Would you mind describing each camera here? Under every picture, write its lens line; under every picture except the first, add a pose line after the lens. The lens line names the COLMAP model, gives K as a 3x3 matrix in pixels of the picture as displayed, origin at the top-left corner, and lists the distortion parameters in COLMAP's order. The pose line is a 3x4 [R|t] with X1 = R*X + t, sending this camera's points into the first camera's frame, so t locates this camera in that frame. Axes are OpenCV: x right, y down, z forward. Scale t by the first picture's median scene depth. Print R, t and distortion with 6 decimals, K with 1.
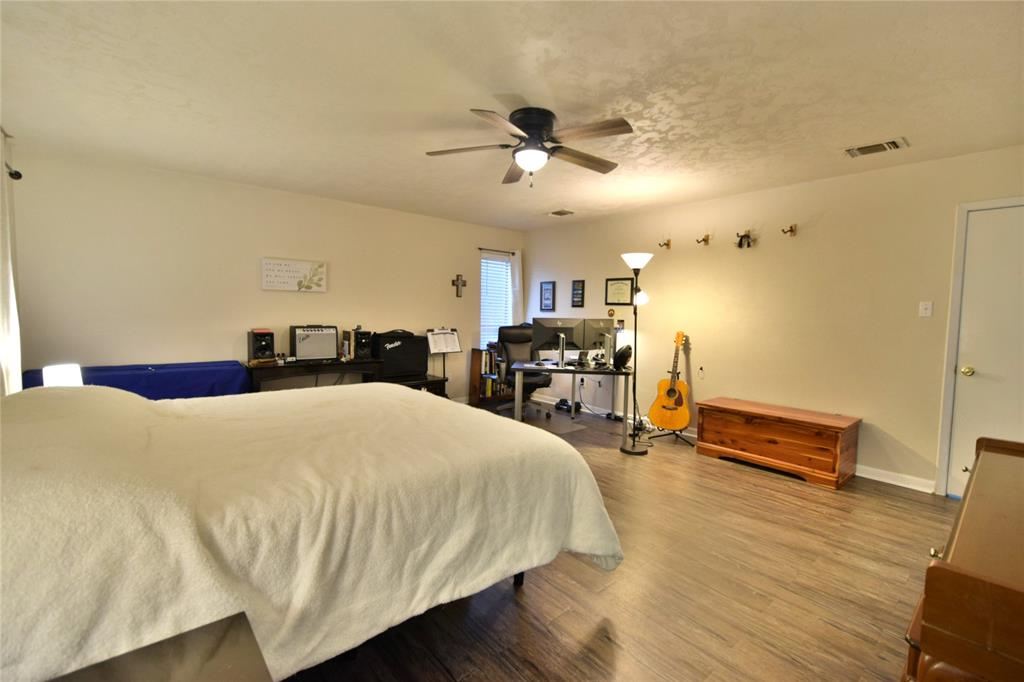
lens RADIAL K [[450.6, 0, 513.7], [0, 450.6, 340.5], [0, 0, 1]] dist [0.008174, -0.008430]
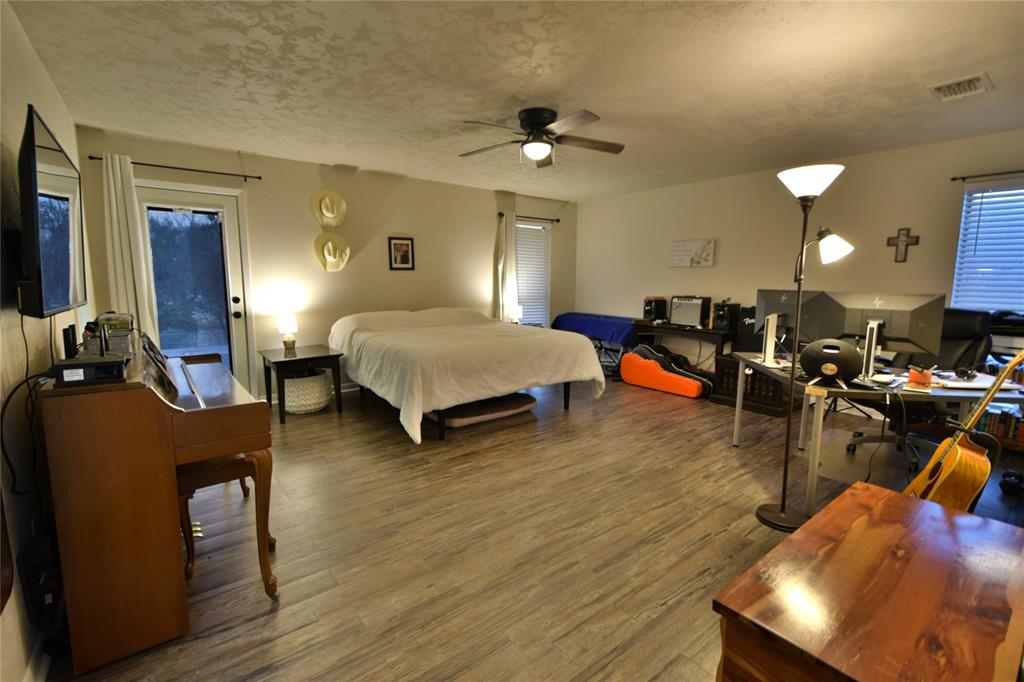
lens RADIAL K [[450.6, 0, 513.7], [0, 450.6, 340.5], [0, 0, 1]] dist [0.008174, -0.008430]
pose [[-0.044841, 0.115980, -0.992239, 0.829511], [-0.075481, 0.990005, 0.119130, -0.025701], [0.996138, 0.080237, -0.035639, 0.659599]]
